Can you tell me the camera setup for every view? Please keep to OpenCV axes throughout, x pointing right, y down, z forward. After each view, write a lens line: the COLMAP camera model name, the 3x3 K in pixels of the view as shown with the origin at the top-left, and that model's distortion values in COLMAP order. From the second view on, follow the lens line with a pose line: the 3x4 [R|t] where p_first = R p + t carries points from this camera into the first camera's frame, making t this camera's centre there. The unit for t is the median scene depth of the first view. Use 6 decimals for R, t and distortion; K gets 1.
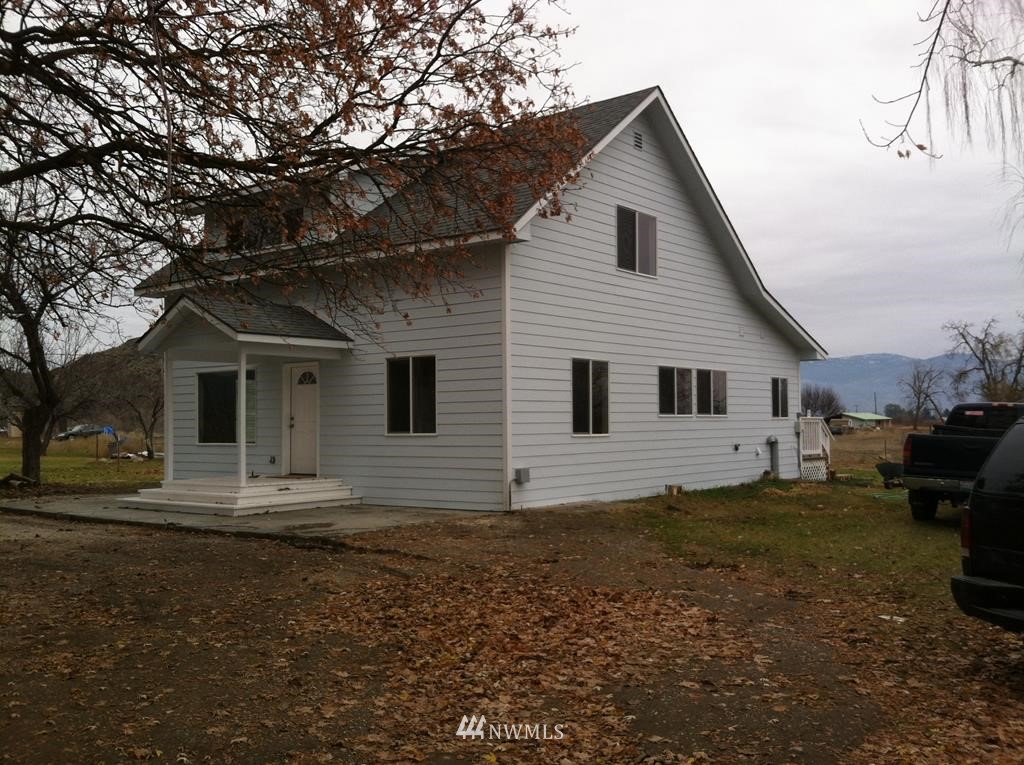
lens RADIAL K [[988.5, 0, 516.8], [0, 988.5, 401.2], [0, 0, 1]] dist [0.079620, -0.303088]
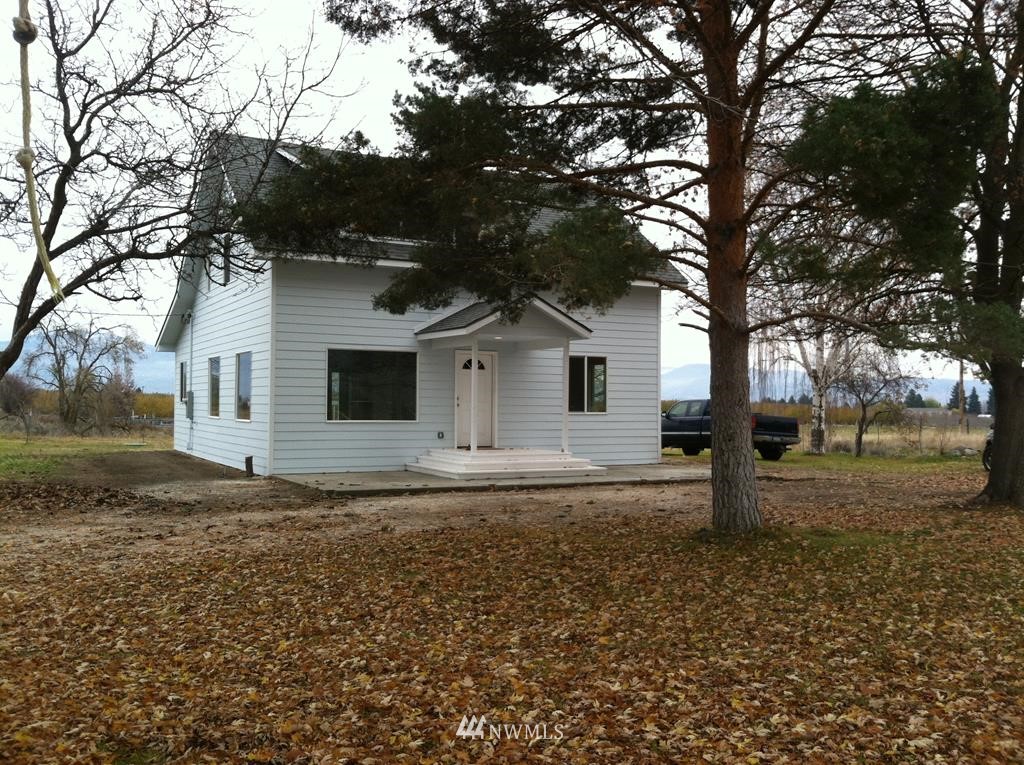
lens RADIAL K [[988.5, 0, 516.8], [0, 988.5, 401.2], [0, 0, 1]] dist [0.079620, -0.303088]
pose [[0.411957, 0.018332, 0.911019, -1.362969], [-0.034491, 0.999395, -0.004514, 0.026253], [-0.910550, -0.029562, 0.412340, 0.522070]]
